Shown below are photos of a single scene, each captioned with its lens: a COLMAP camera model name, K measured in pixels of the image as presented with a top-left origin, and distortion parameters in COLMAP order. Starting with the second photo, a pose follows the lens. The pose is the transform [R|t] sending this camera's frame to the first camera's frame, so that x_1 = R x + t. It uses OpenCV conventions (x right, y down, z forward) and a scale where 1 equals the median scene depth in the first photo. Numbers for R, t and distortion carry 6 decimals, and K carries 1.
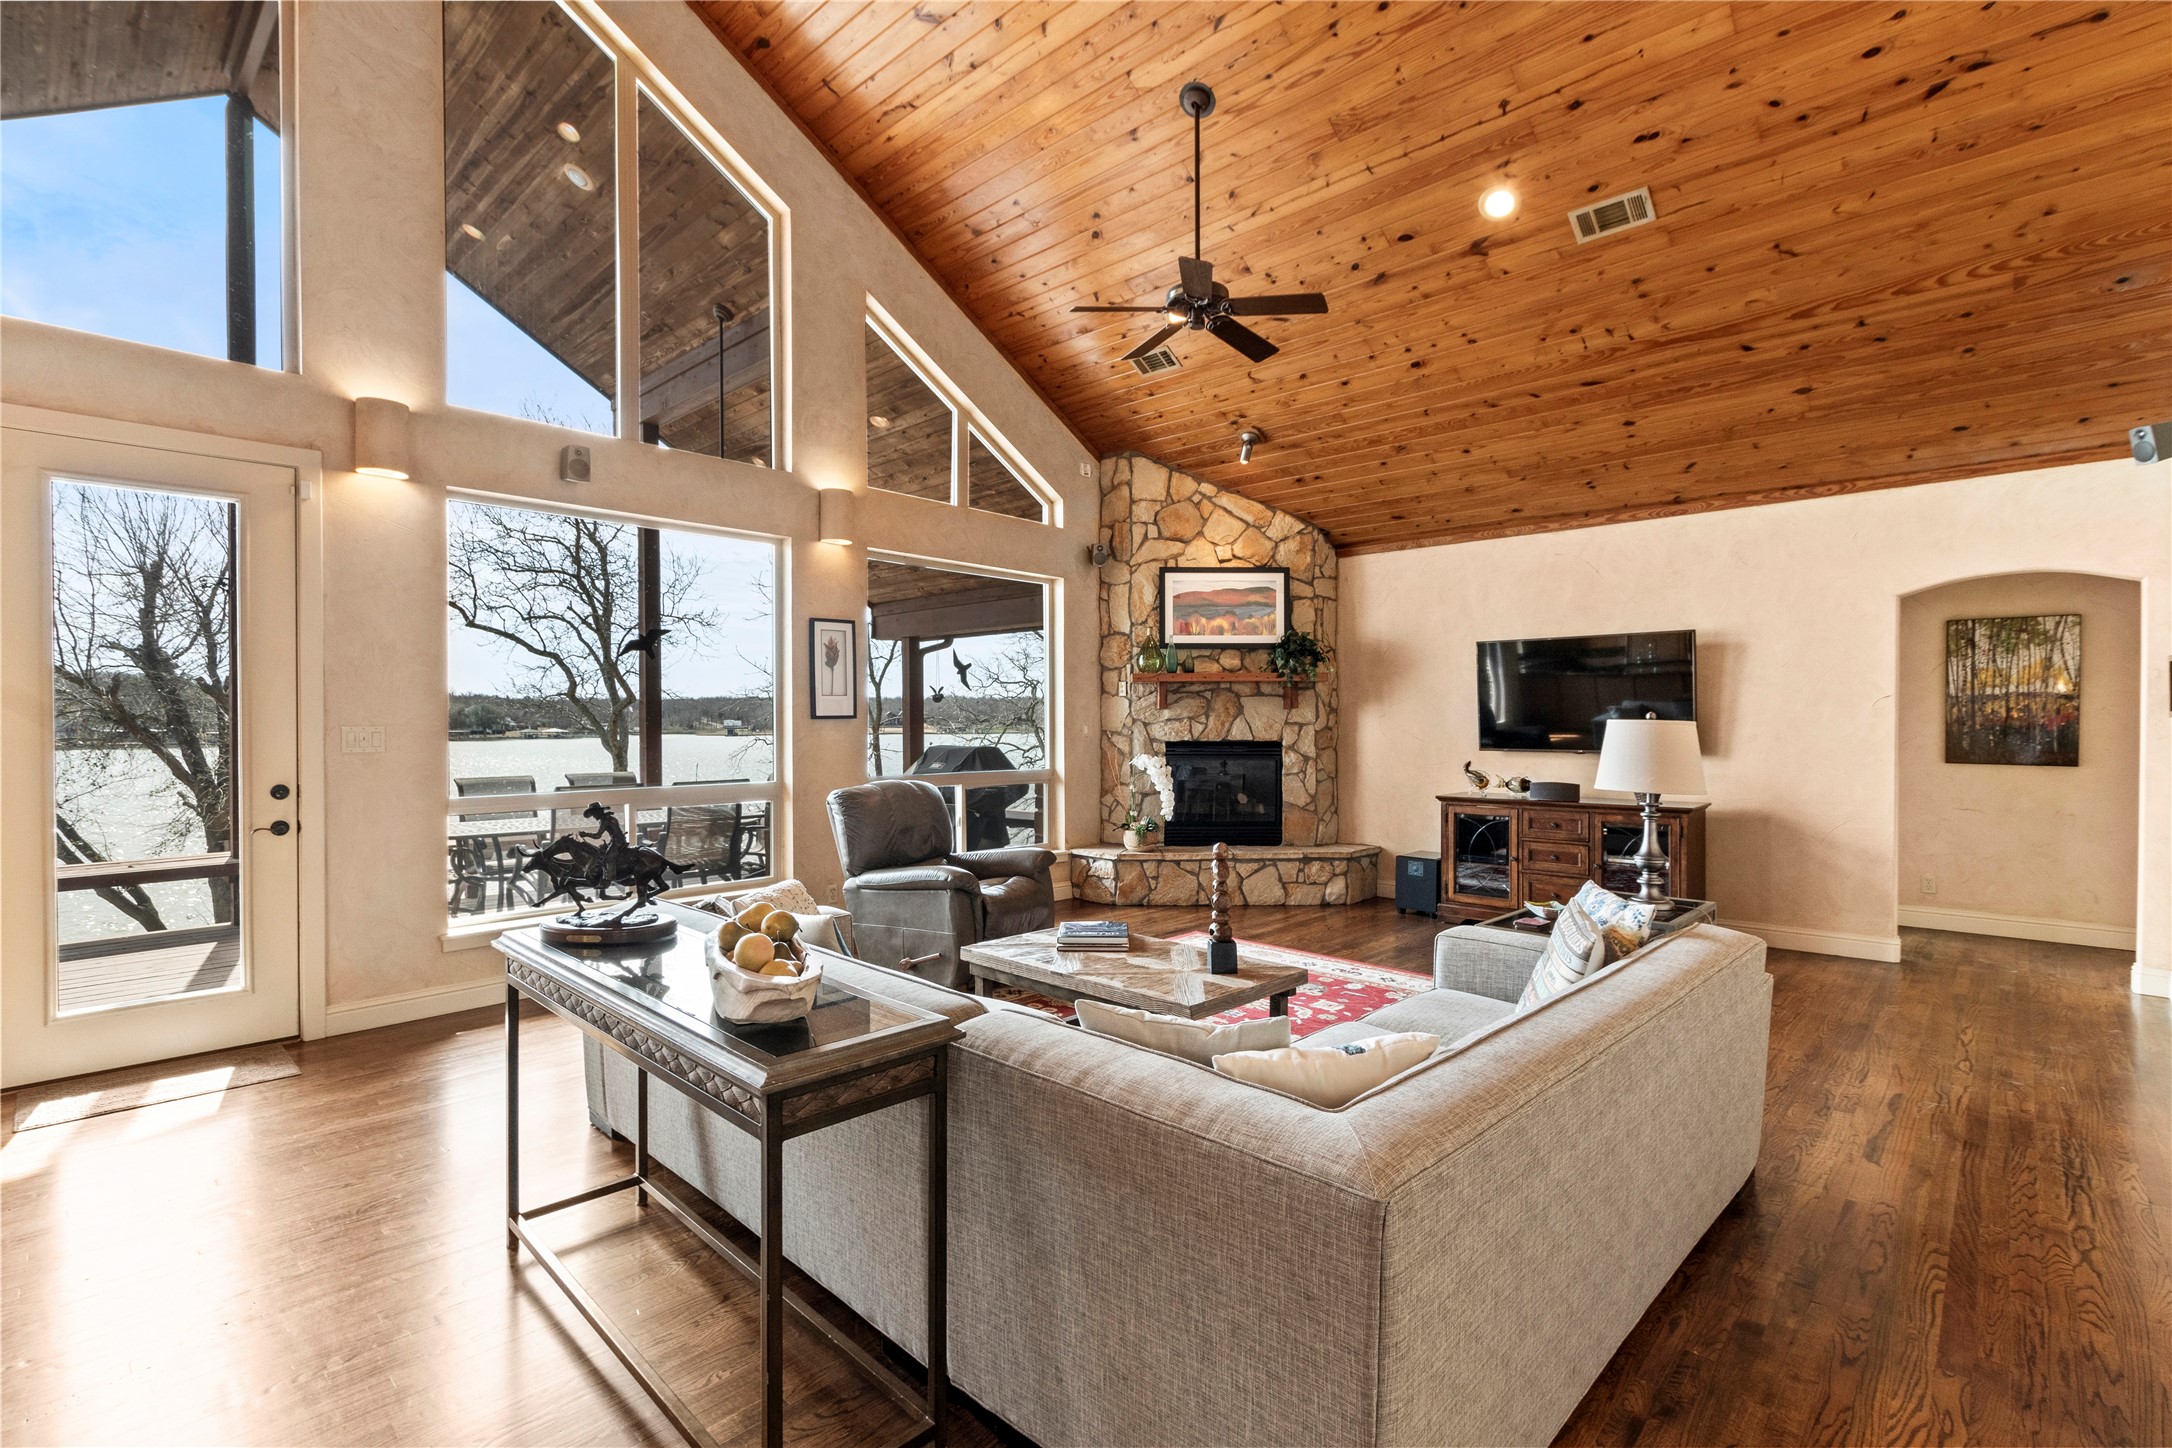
lens RADIAL K [[990.3, 0, 1071.9], [0, 990.3, 727.1], [0, 0, 1]] dist [-0.004845, 0.000051]
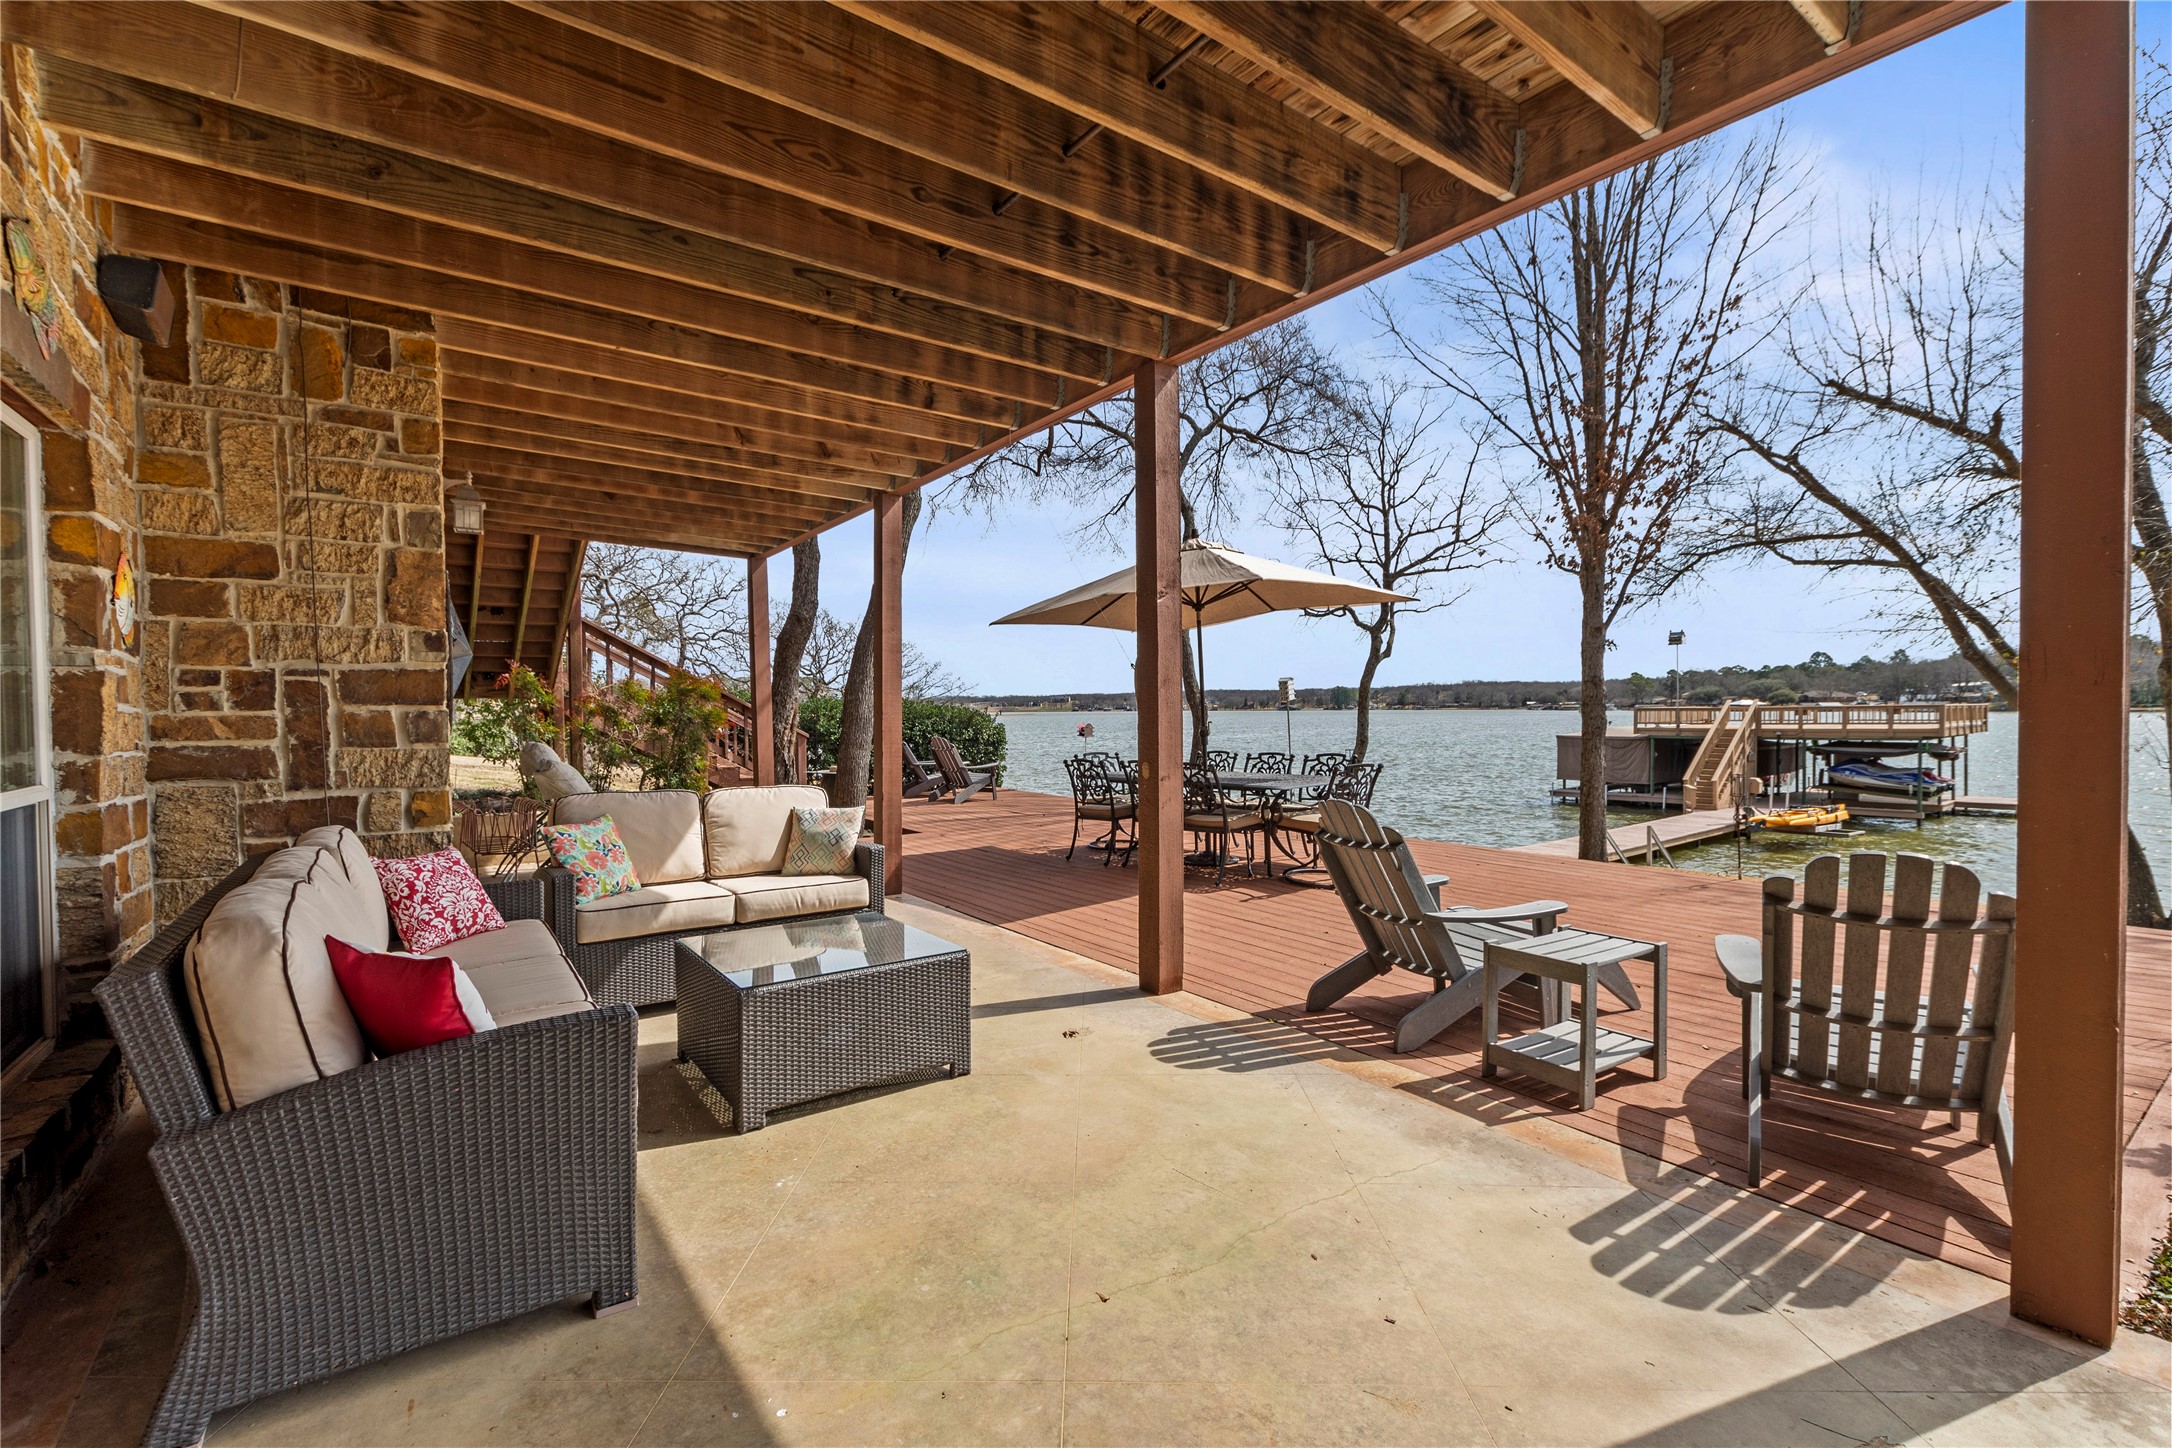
lens RADIAL K [[931.3, 0, 1078.6], [0, 931.3, 728.5], [0, 0, 1]] dist [0.006286, -0.002756]
pose [[-0.185559, 0.029118, -0.982202, -0.081244], [0.002966, 0.999573, 0.029073, 0.164036], [0.982629, 0.002482, -0.185566, 0.381192]]
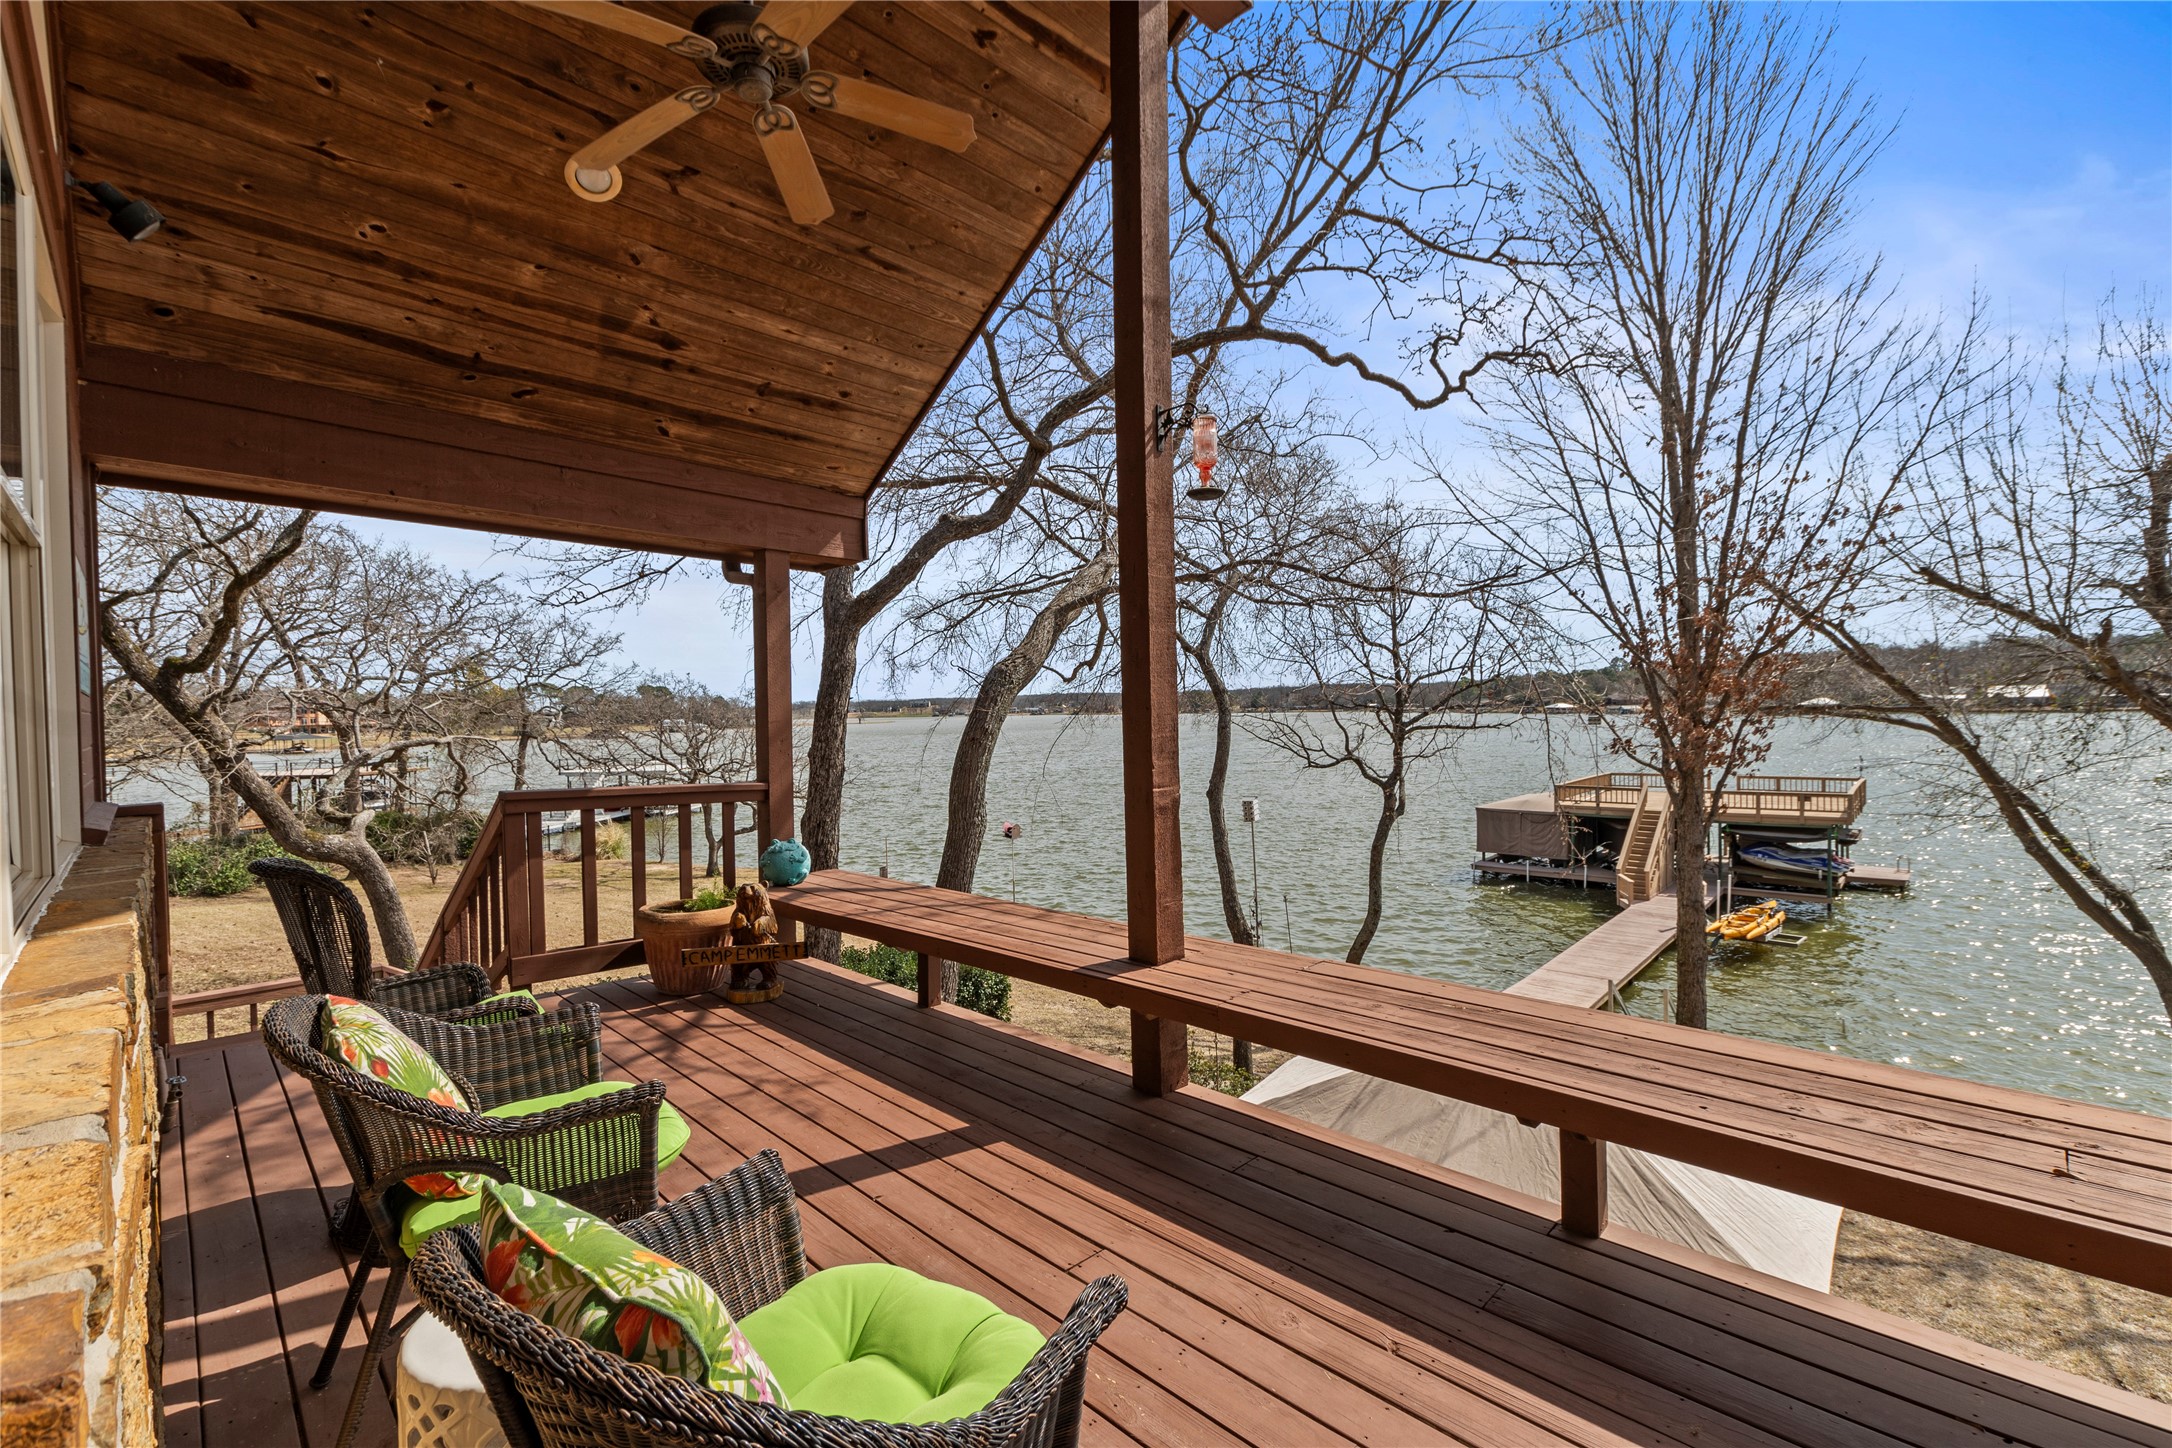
lens RADIAL K [[931.3, 0, 1078.2], [0, 931.3, 725.7], [0, 0, 1]] dist [0.006286, -0.002756]
pose [[-0.039071, 0.023444, -0.998961, -0.226416], [0.011472, 0.999669, 0.023012, 0.002443], [0.999171, -0.010561, -0.039327, 0.244180]]
